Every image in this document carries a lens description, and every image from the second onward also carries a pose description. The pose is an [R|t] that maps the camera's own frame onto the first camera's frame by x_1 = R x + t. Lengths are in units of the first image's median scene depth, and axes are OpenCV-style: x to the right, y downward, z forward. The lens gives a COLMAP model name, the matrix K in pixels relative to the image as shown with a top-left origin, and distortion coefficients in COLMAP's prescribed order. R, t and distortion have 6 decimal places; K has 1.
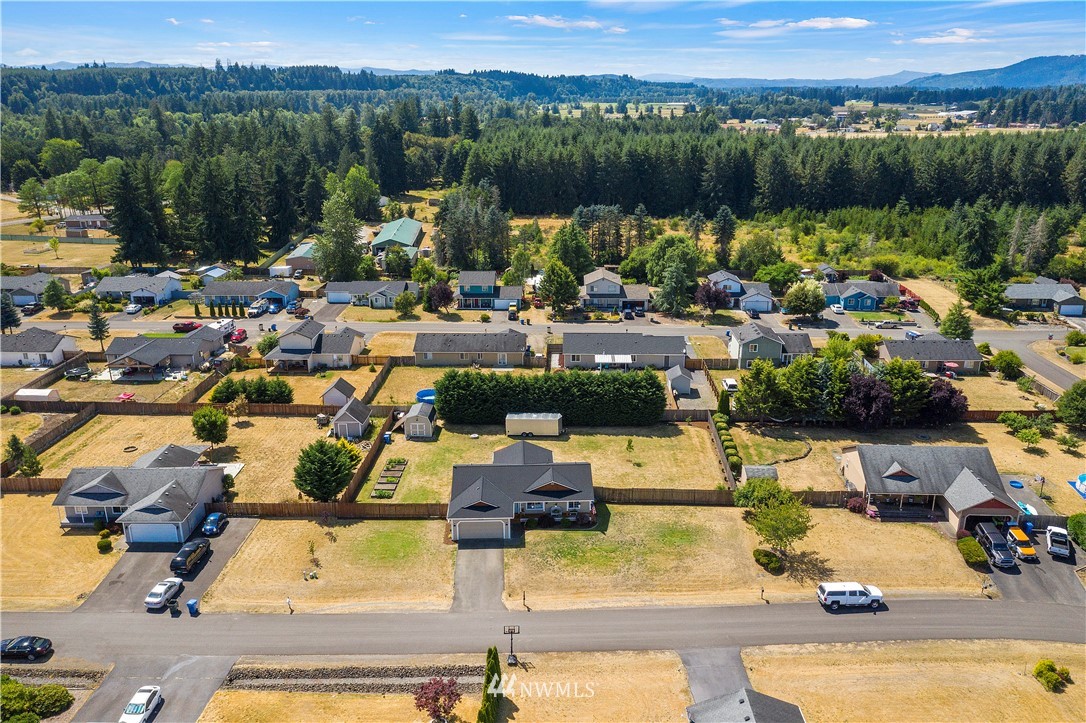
lens RADIAL K [[853.7, 0, 547.3], [0, 853.7, 359.5], [0, 0, 1]] dist [-0.016401, 0.002906]
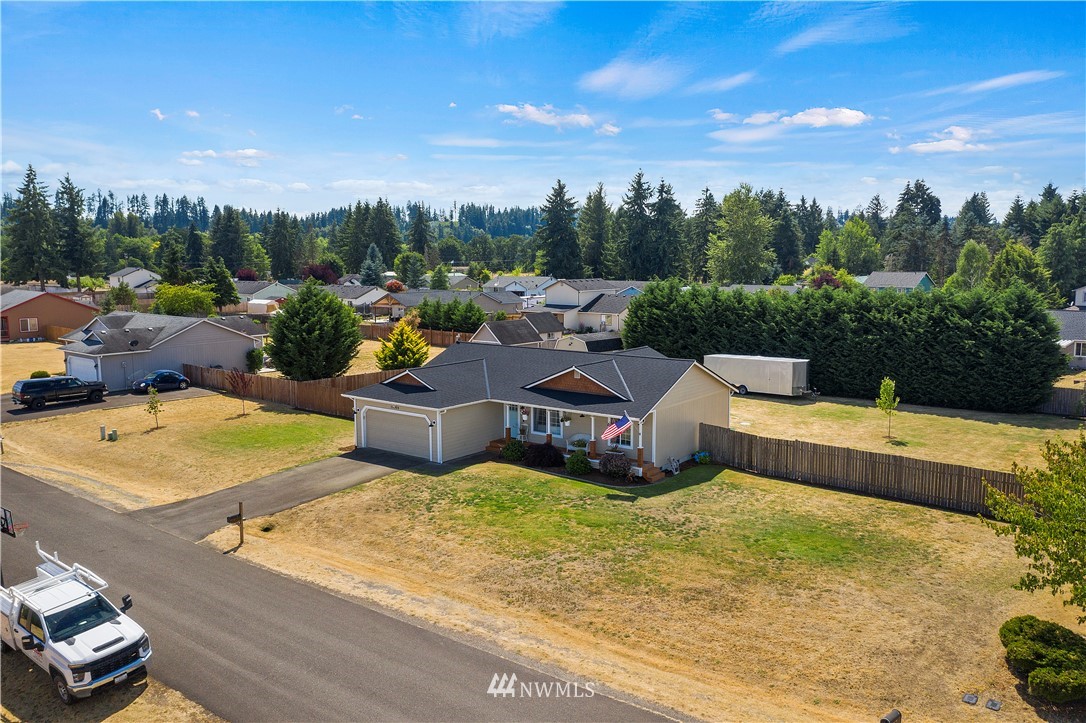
lens RADIAL K [[853.7, 0, 545.5], [0, 853.7, 357.3], [0, 0, 1]] dist [-0.016401, 0.002906]
pose [[0.769313, 0.076223, -0.634309, 0.269545], [-0.193132, 0.974151, -0.117176, 0.190099], [0.608981, 0.212650, 0.764148, 0.651840]]
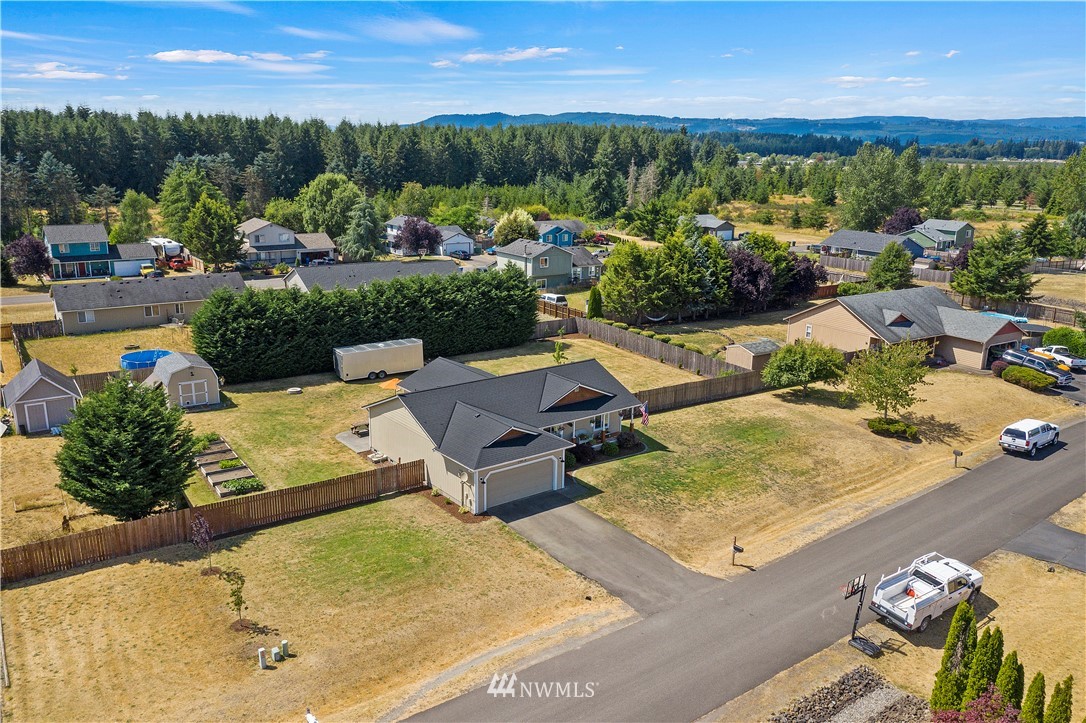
lens RADIAL K [[853.7, 0, 546.9], [0, 853.7, 361.1], [0, 0, 1]] dist [-0.016401, 0.002906]
pose [[0.811627, -0.129087, 0.569736, -0.341465], [0.161158, 0.986911, -0.005973, 0.125966], [-0.561507, 0.096665, 0.821806, 0.525600]]
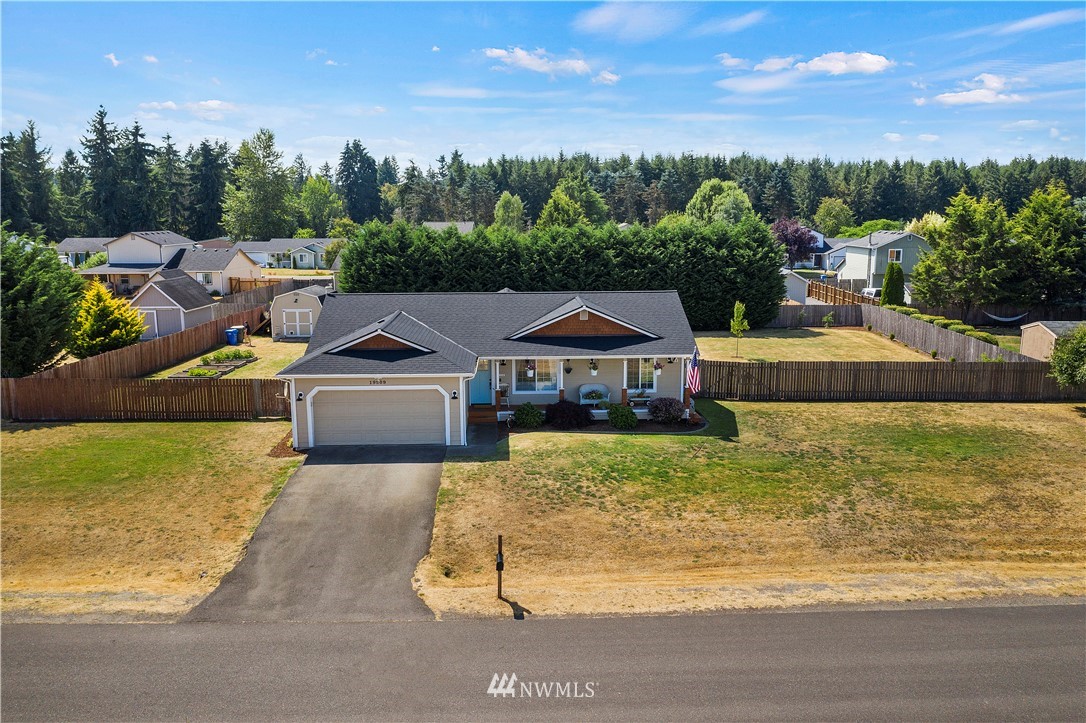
lens RADIAL K [[853.7, 0, 544.3], [0, 853.7, 362.0], [0, 0, 1]] dist [-0.016401, 0.002906]
pose [[0.999983, -0.002732, 0.005119, -0.012987], [0.003414, 0.990389, -0.138266, 0.215701], [-0.004692, 0.138282, 0.990382, 0.632124]]
